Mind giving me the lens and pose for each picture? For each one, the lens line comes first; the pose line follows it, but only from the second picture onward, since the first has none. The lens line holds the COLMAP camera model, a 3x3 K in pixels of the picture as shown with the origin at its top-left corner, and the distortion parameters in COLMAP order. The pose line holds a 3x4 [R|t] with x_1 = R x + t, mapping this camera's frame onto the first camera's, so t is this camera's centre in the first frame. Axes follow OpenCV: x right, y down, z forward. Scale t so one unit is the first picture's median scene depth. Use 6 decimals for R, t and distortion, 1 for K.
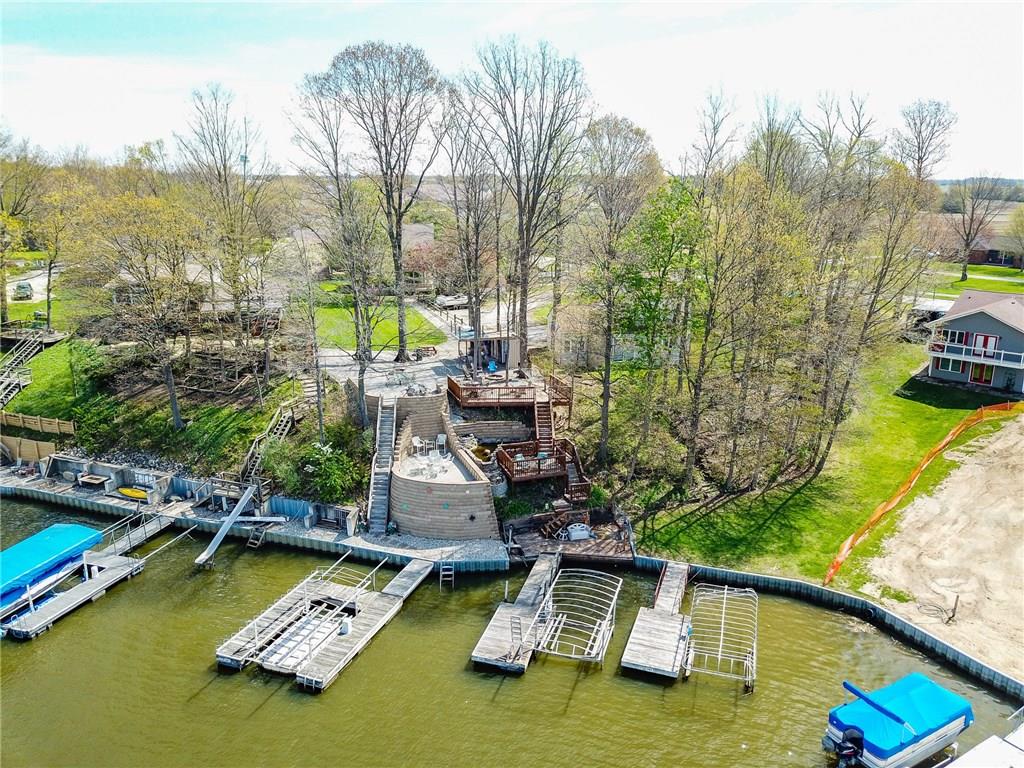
lens RADIAL K [[764.2, 0, 512.0], [0, 764.2, 384.0], [0, 0, 1]] dist [0.007163, -0.002308]
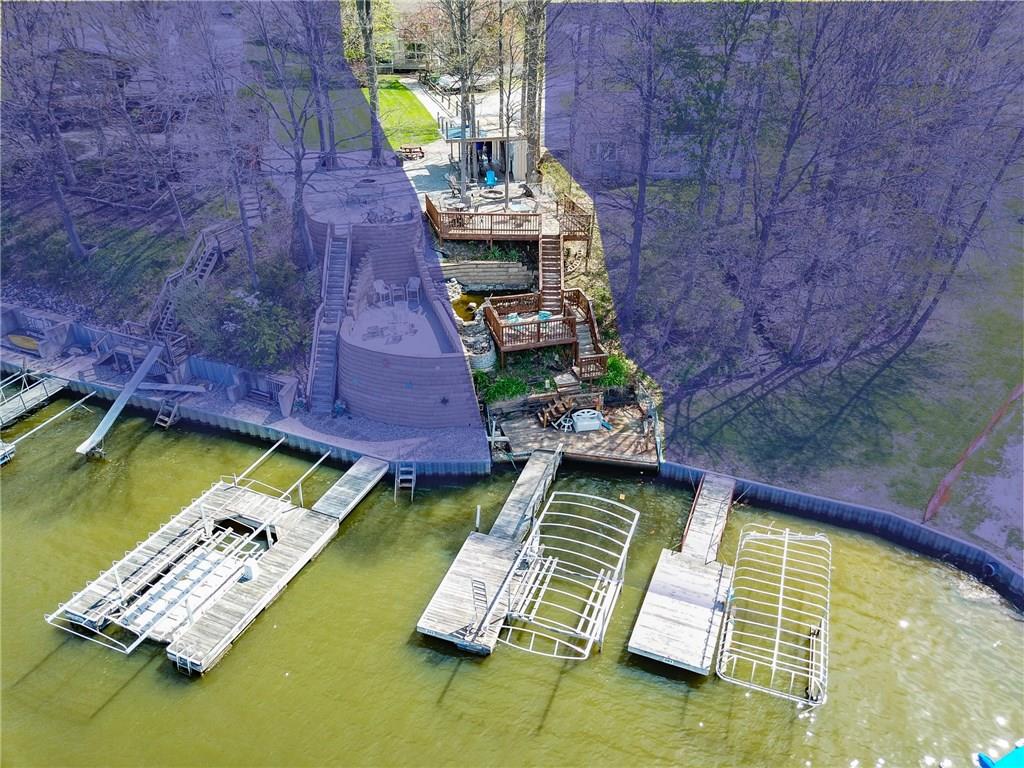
lens RADIAL K [[764.2, 0, 512.0], [0, 764.2, 384.0], [0, 0, 1]] dist [0.007163, -0.002308]
pose [[0.998611, 0.030729, -0.042789, 0.042884], [-0.018133, 0.963118, 0.268466, -0.039155], [0.049460, -0.267318, 0.962338, 0.278980]]
